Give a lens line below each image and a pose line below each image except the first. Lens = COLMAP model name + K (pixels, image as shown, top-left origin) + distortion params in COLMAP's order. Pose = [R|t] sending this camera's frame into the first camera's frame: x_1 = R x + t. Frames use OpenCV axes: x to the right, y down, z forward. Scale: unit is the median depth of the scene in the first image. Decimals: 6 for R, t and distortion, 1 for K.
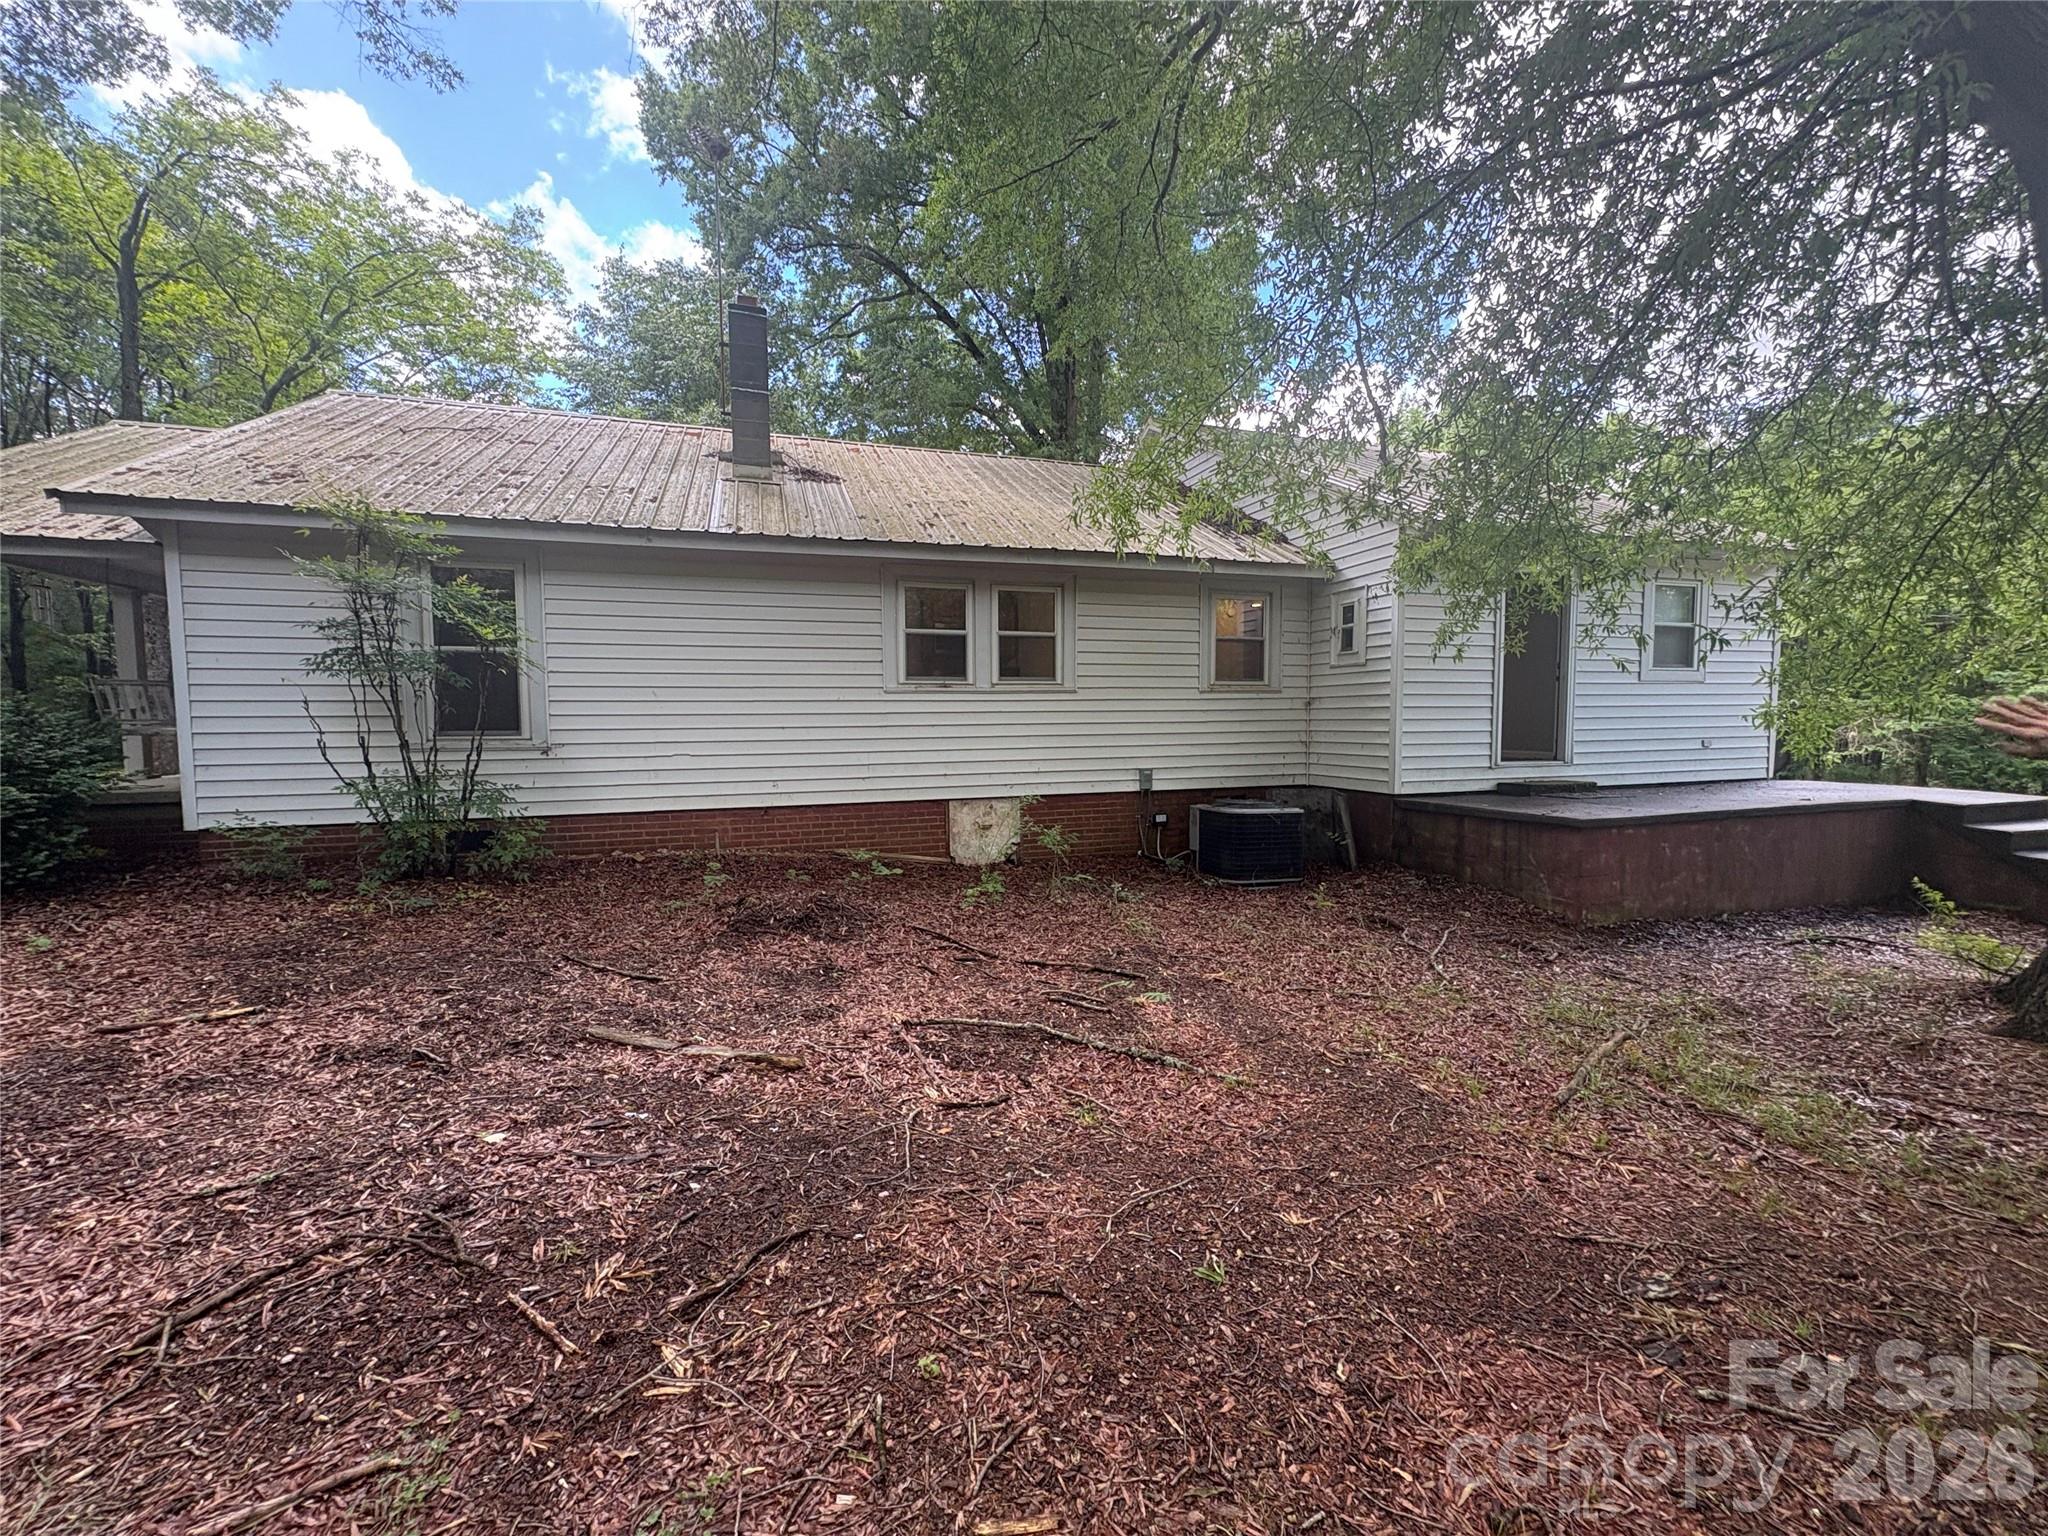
lens RADIAL K [[825.4, 0, 1025.4], [0, 825.4, 766.2], [0, 0, 1]] dist [-0.003159, -0.000068]
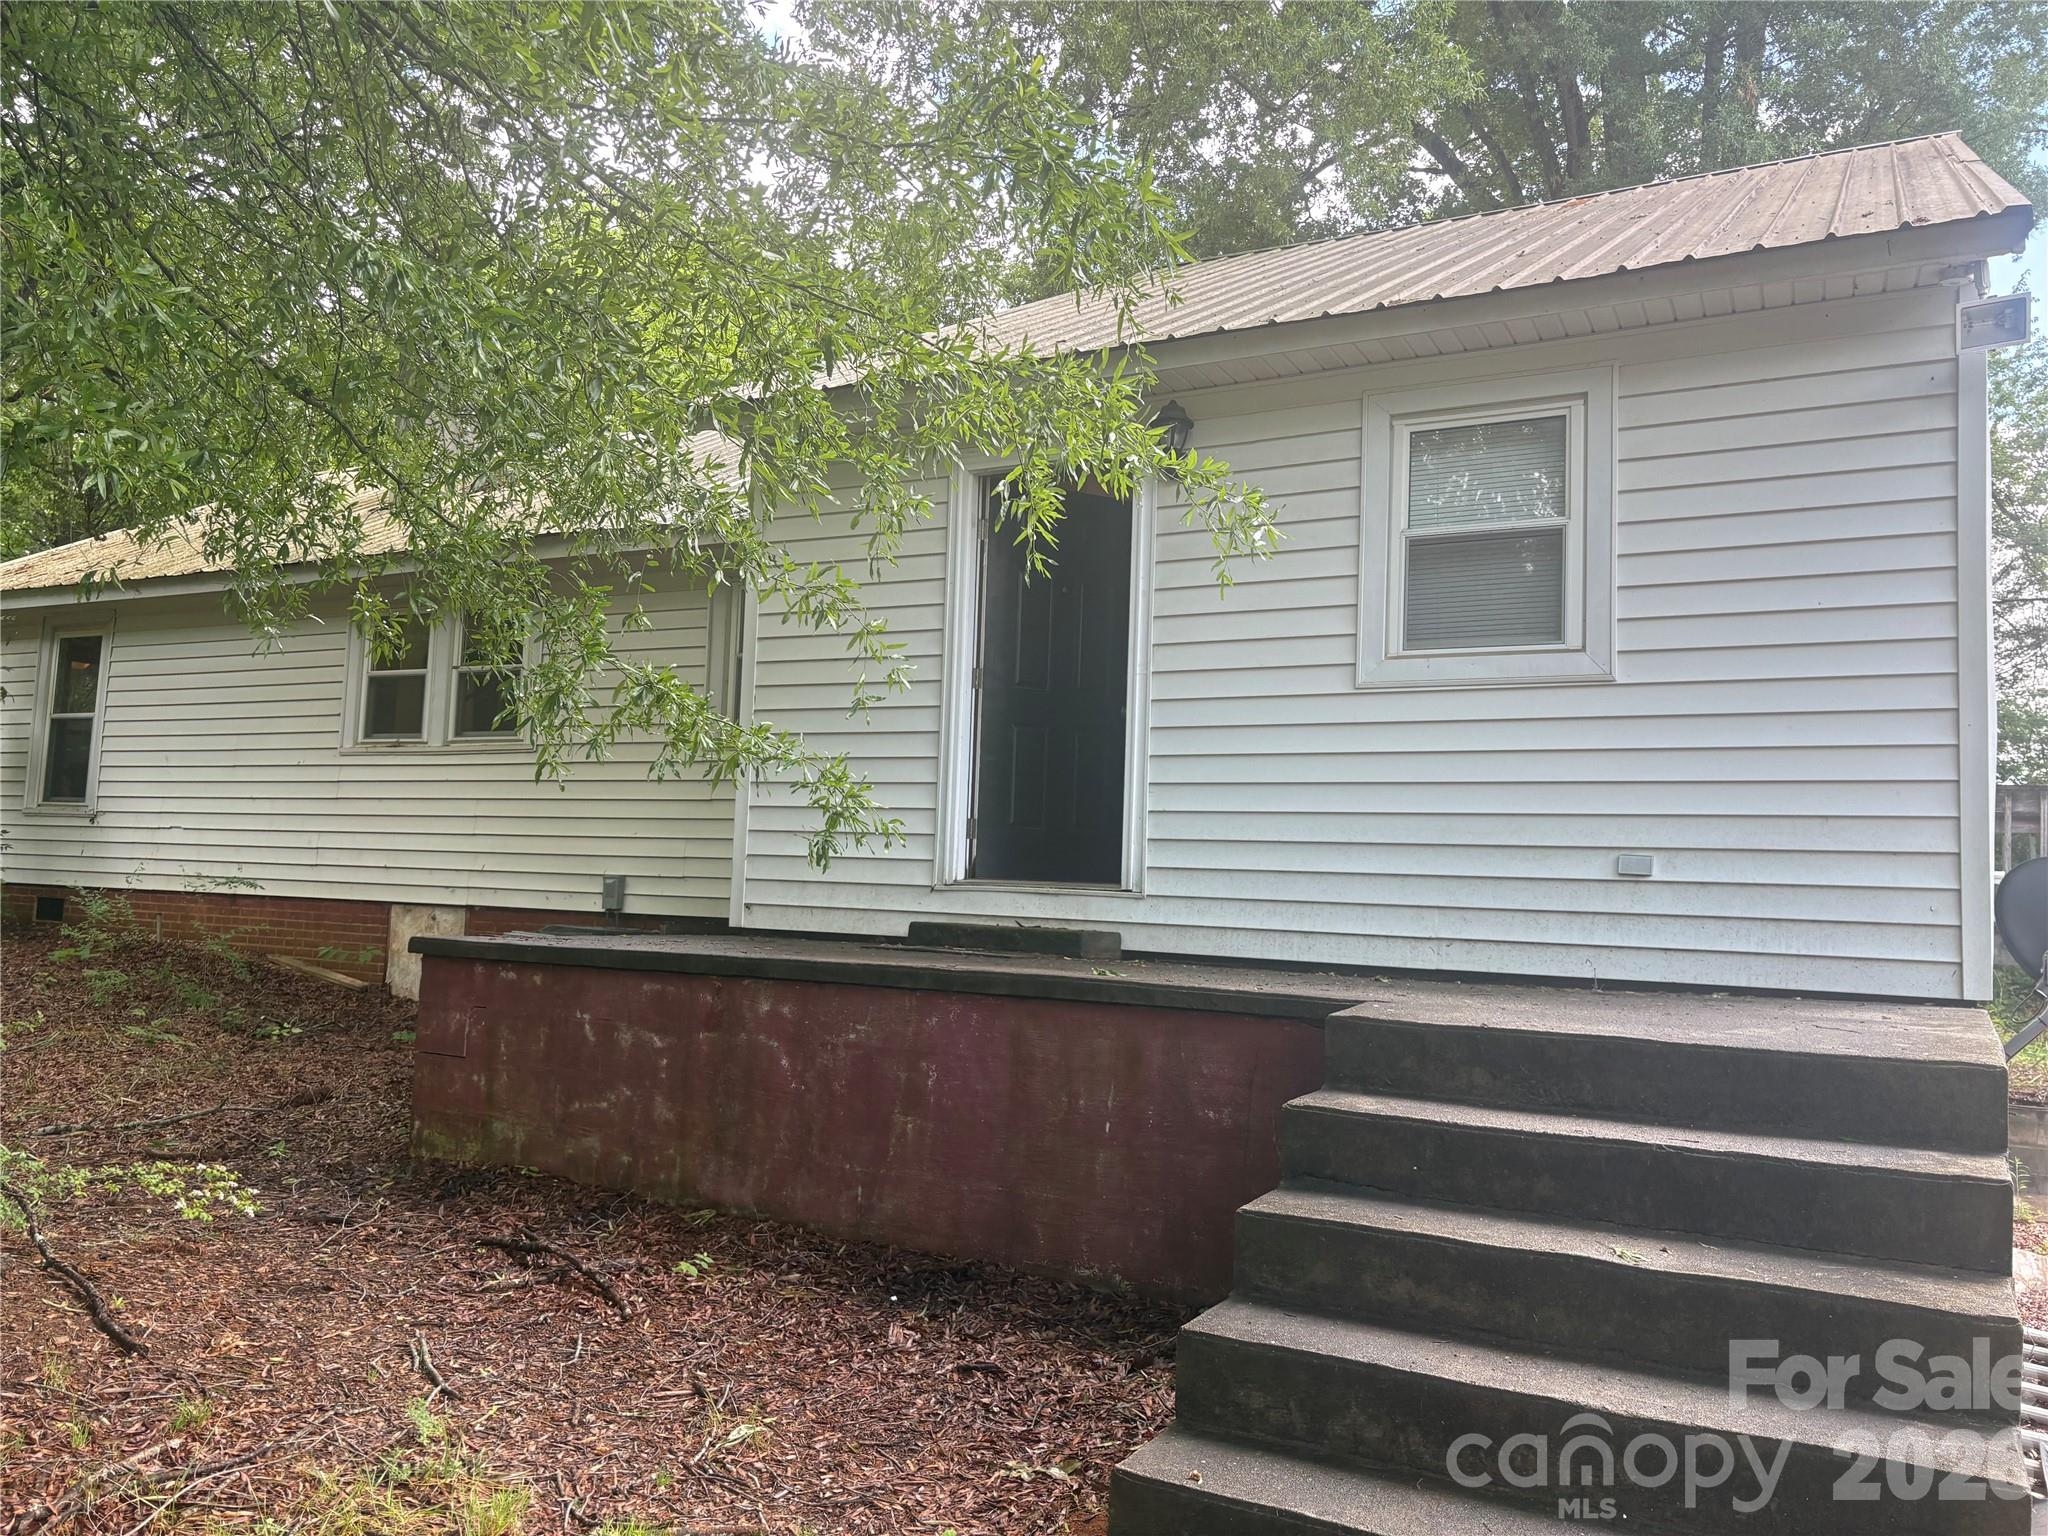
lens RADIAL K [[1515.8, 0, 1024.3], [0, 1515.8, 769.2], [0, 0, 1]] dist [0.001739, -0.017855]
pose [[0.709252, -0.018585, -0.704710, 1.230162], [-0.083316, 0.990436, -0.109974, 0.024508], [0.700015, 0.136713, 0.700920, 0.447451]]
